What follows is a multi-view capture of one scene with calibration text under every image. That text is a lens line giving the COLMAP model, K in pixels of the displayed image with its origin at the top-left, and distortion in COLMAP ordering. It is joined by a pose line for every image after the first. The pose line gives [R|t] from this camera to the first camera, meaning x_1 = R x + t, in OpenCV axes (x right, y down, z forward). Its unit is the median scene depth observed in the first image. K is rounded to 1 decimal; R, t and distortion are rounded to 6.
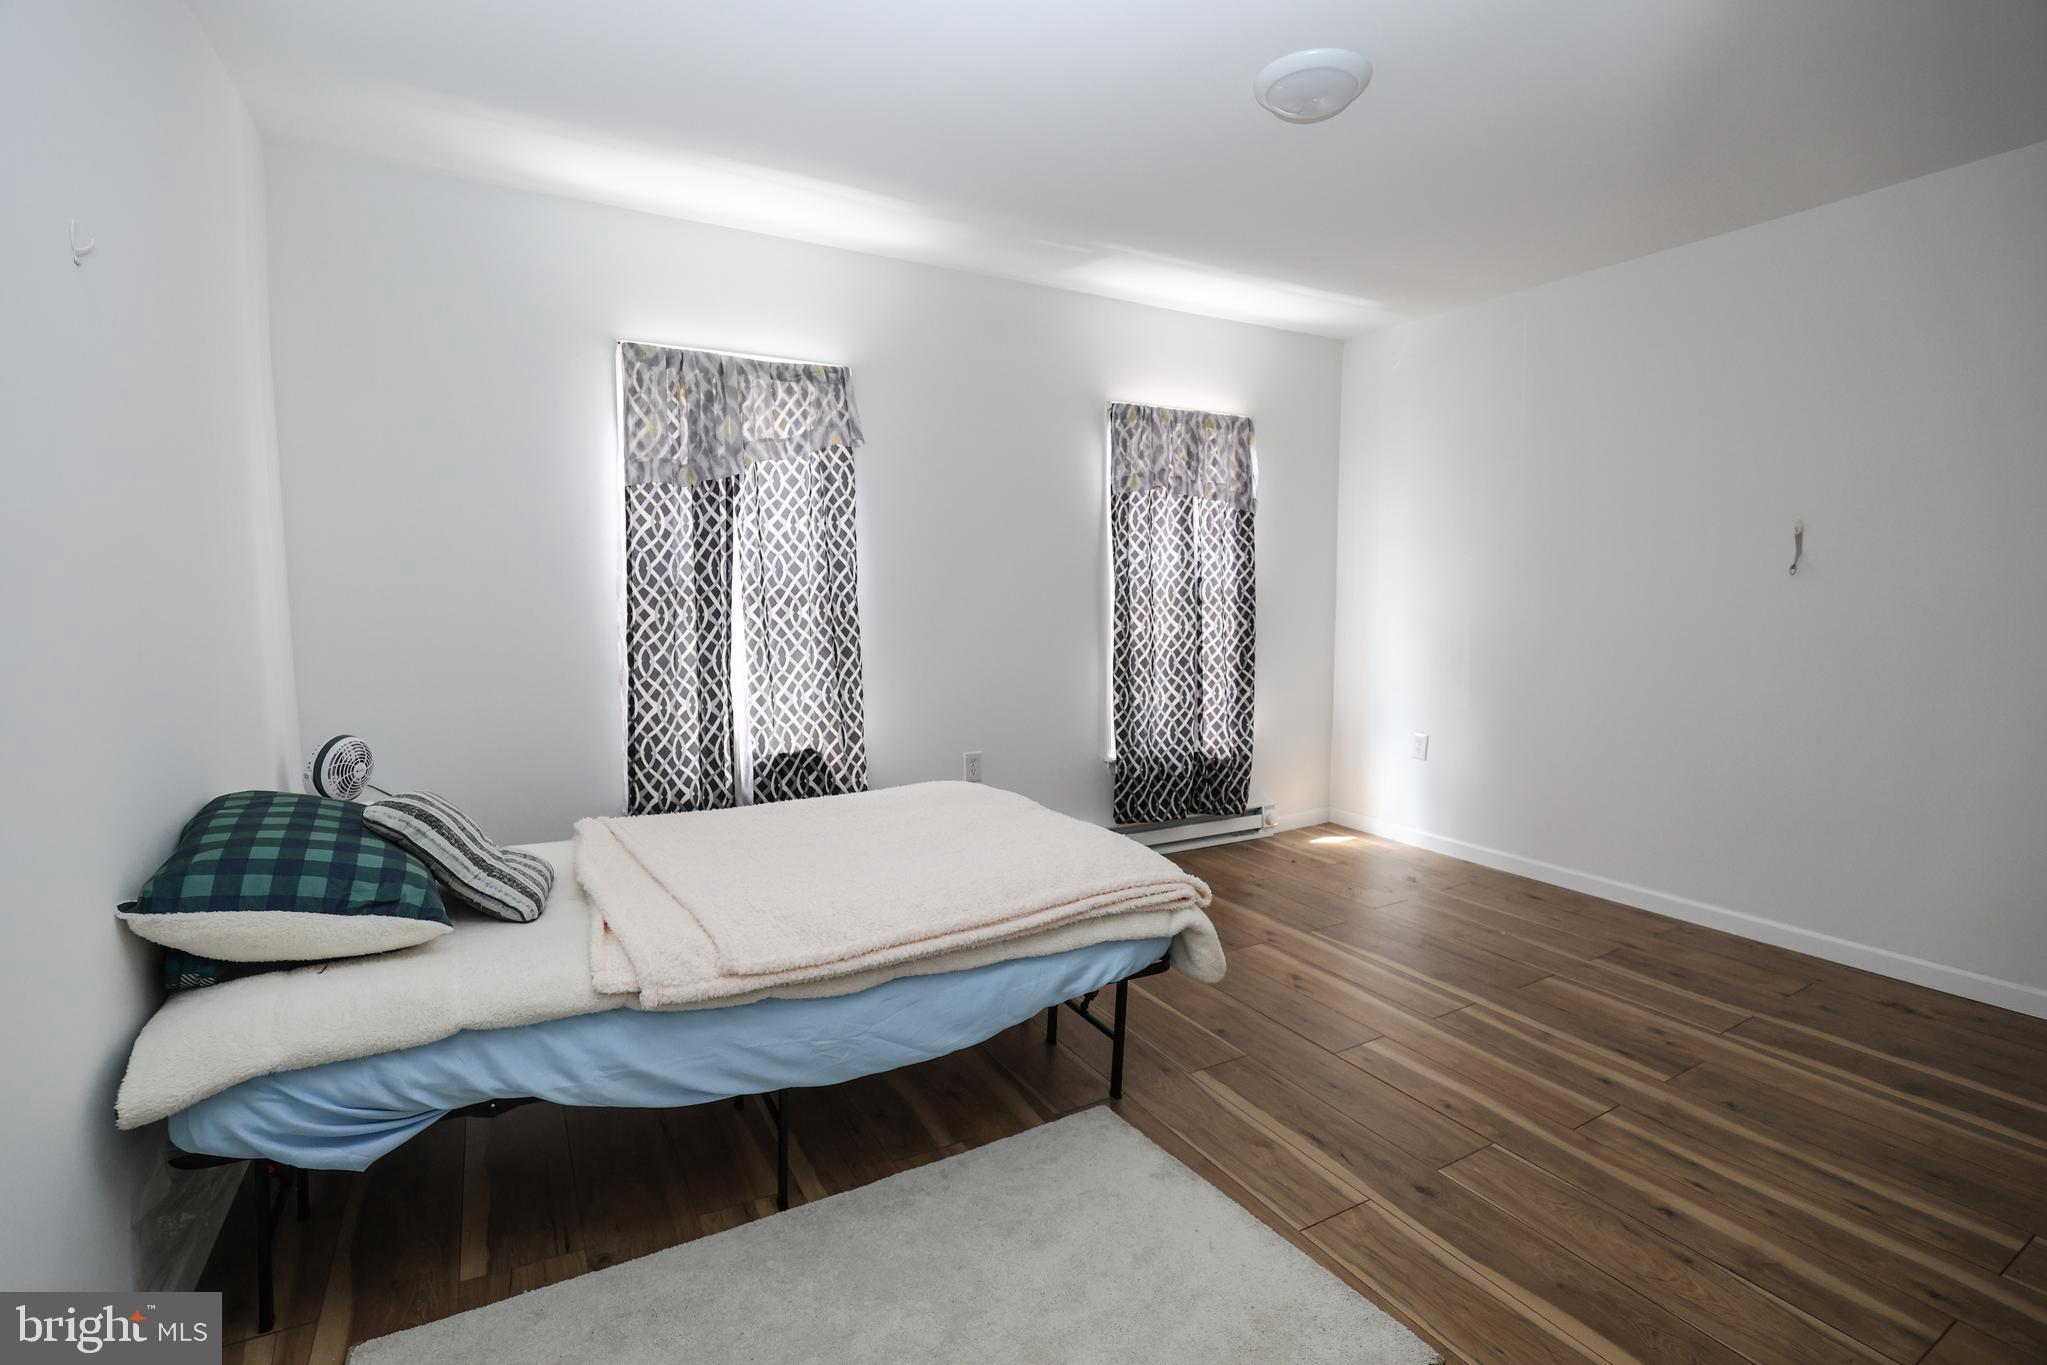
lens RADIAL K [[943.9, 0, 965.6], [0, 943.9, 672.9], [0, 0, 1]] dist [-0.035805, 0.006260]
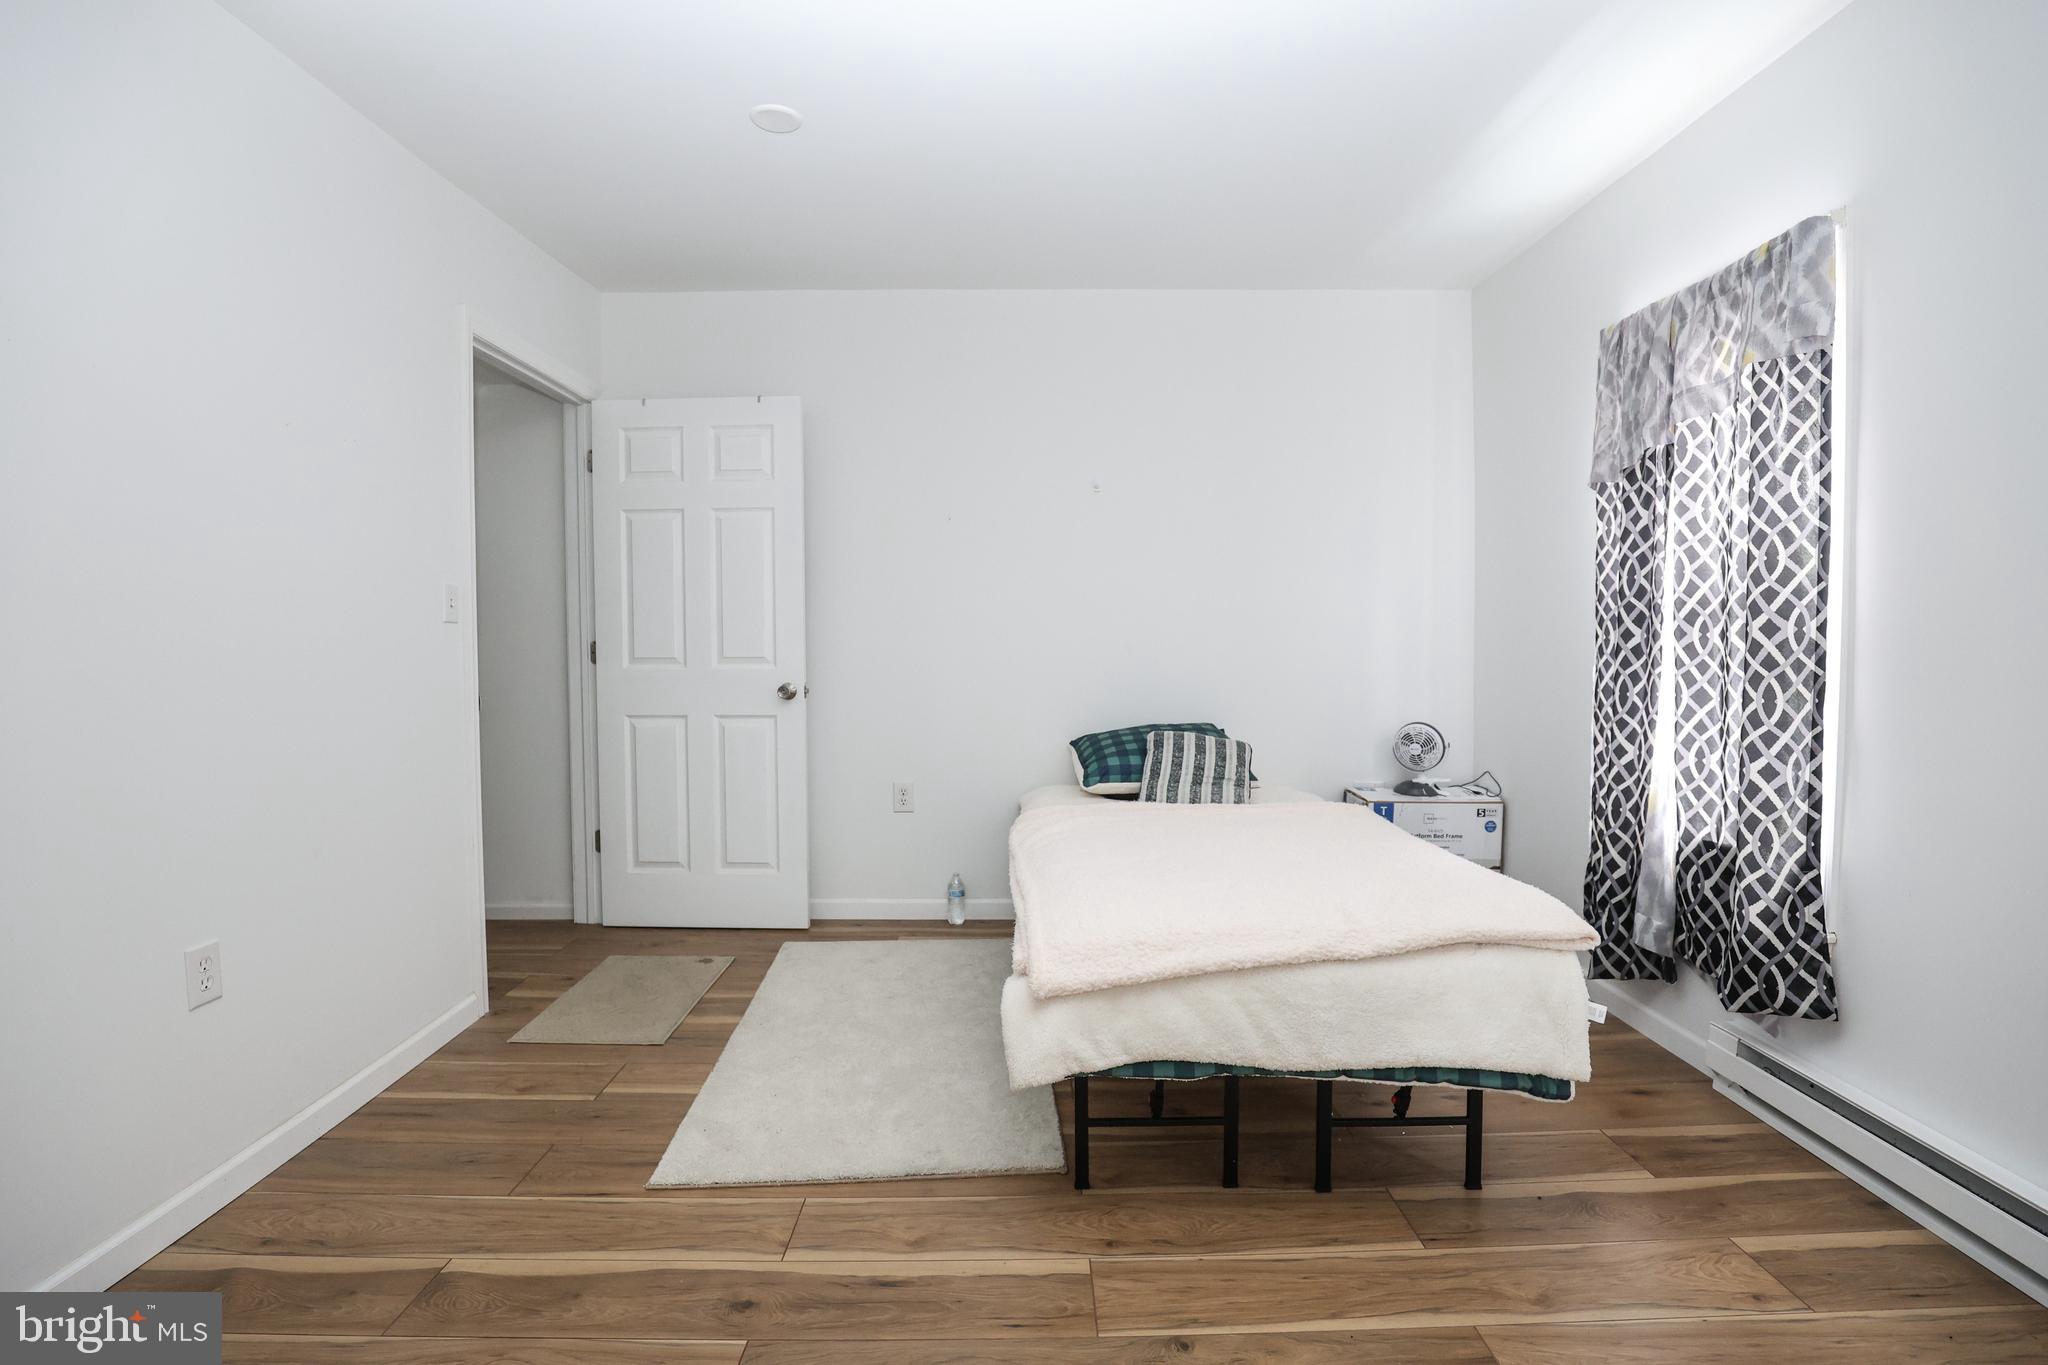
lens RADIAL K [[959.1, 0, 1024.0], [0, 959.1, 682.5], [0, 0, 1]] dist [-0.036965, 0.007018]
pose [[-0.449068, 0.041087, -0.892552, 0.982376], [-0.076566, 0.993498, 0.084257, -0.072169], [0.890211, 0.106176, -0.443002, 1.360735]]
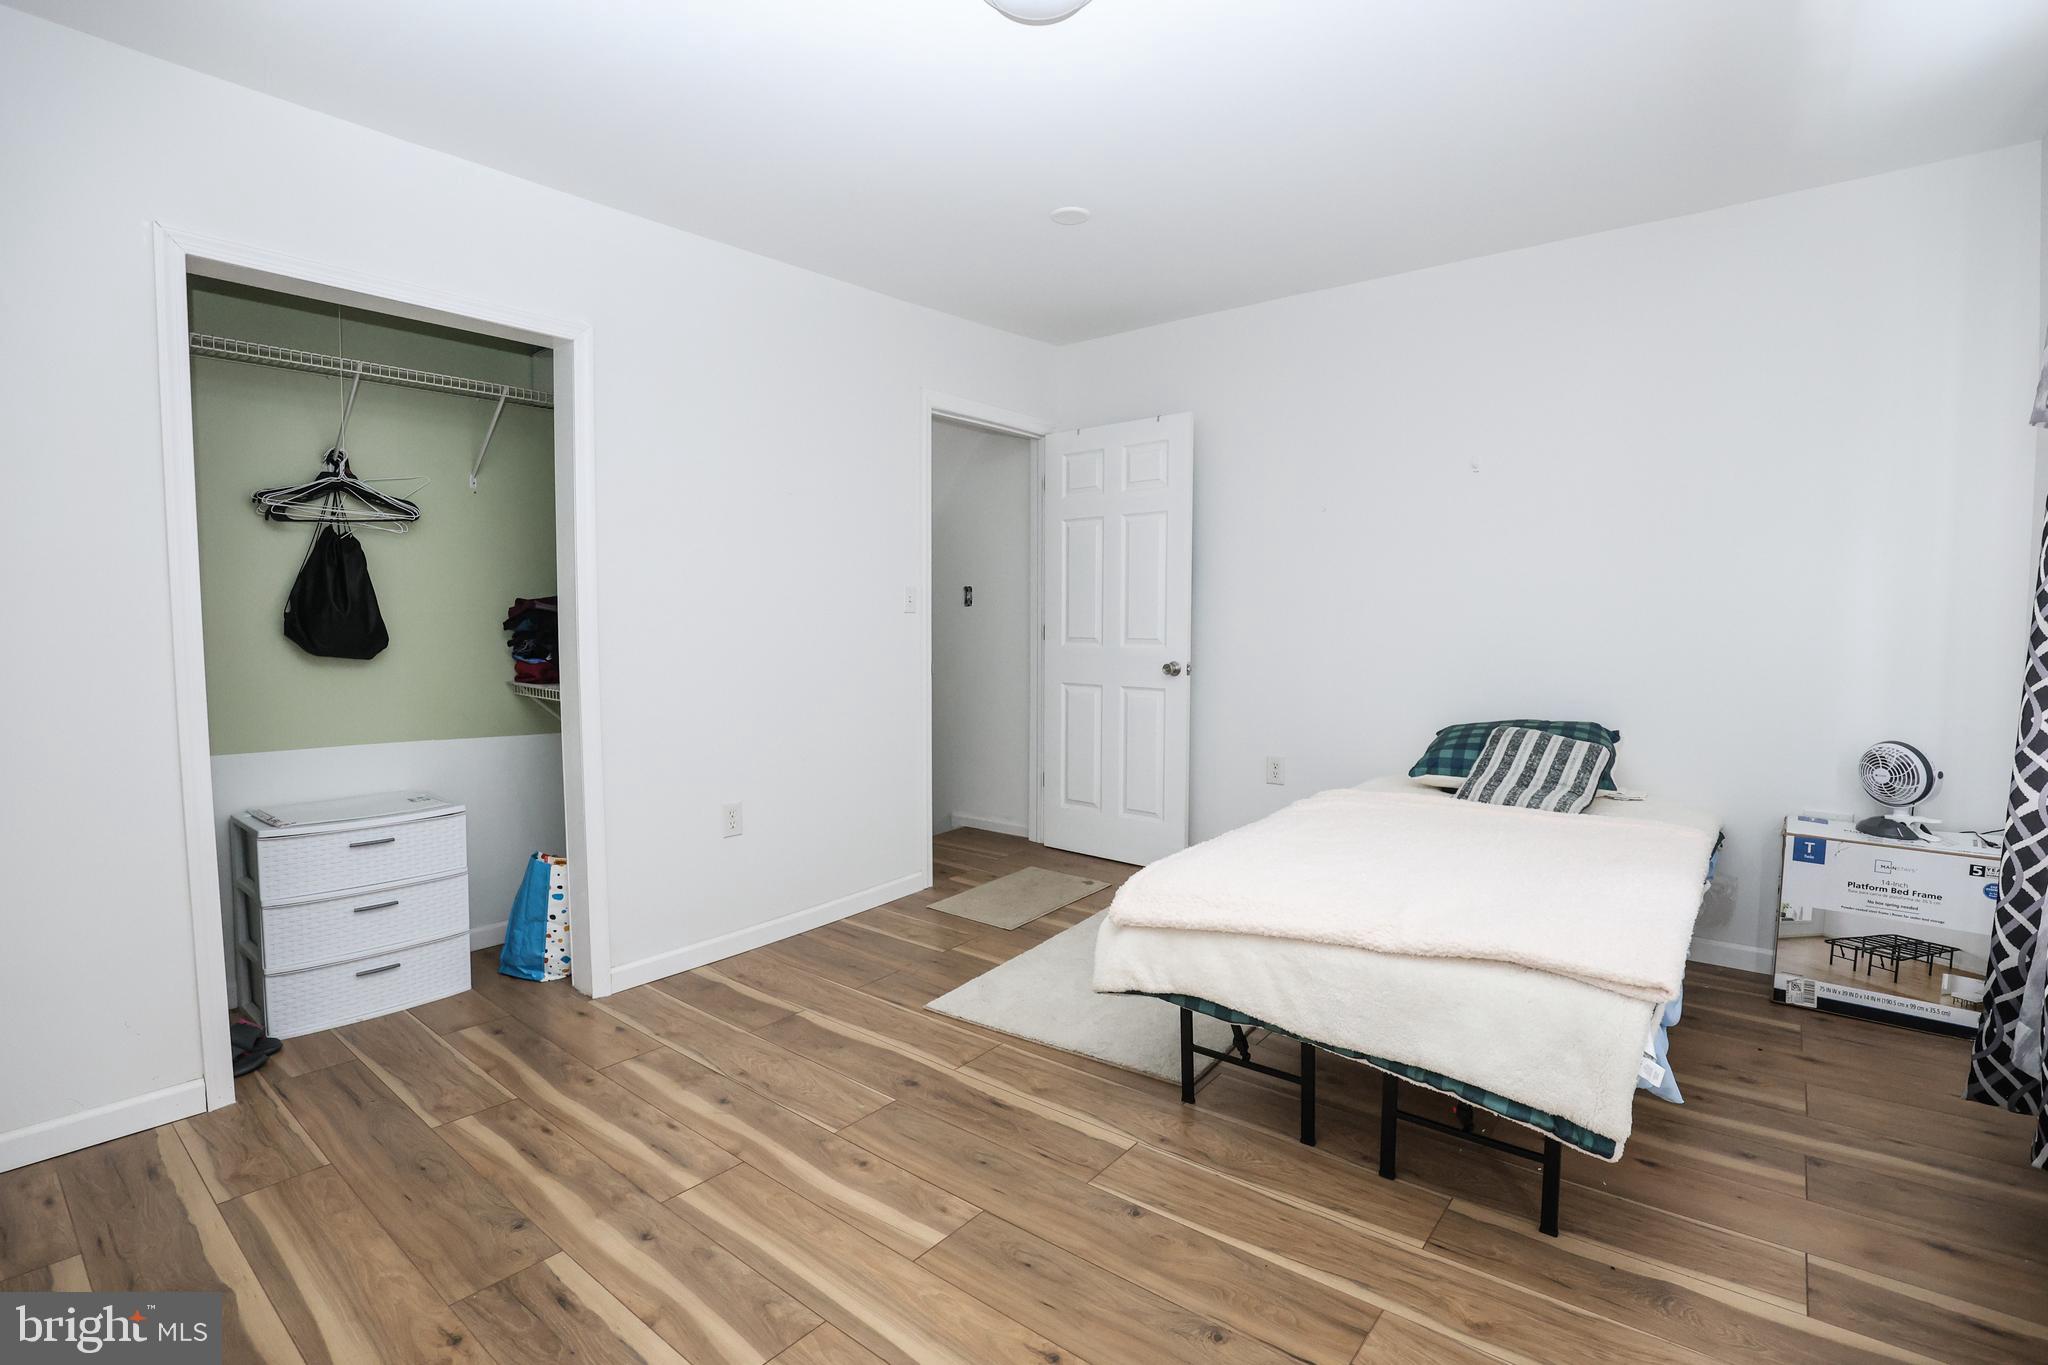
lens RADIAL K [[959.1, 0, 1024.0], [0, 959.1, 682.5], [0, 0, 1]] dist [-0.036965, 0.007018]
pose [[-0.911245, 0.030524, -0.410733, 0.761975], [-0.035985, 0.987536, 0.153227, -0.142159], [0.410290, 0.154408, -0.898788, 1.868685]]
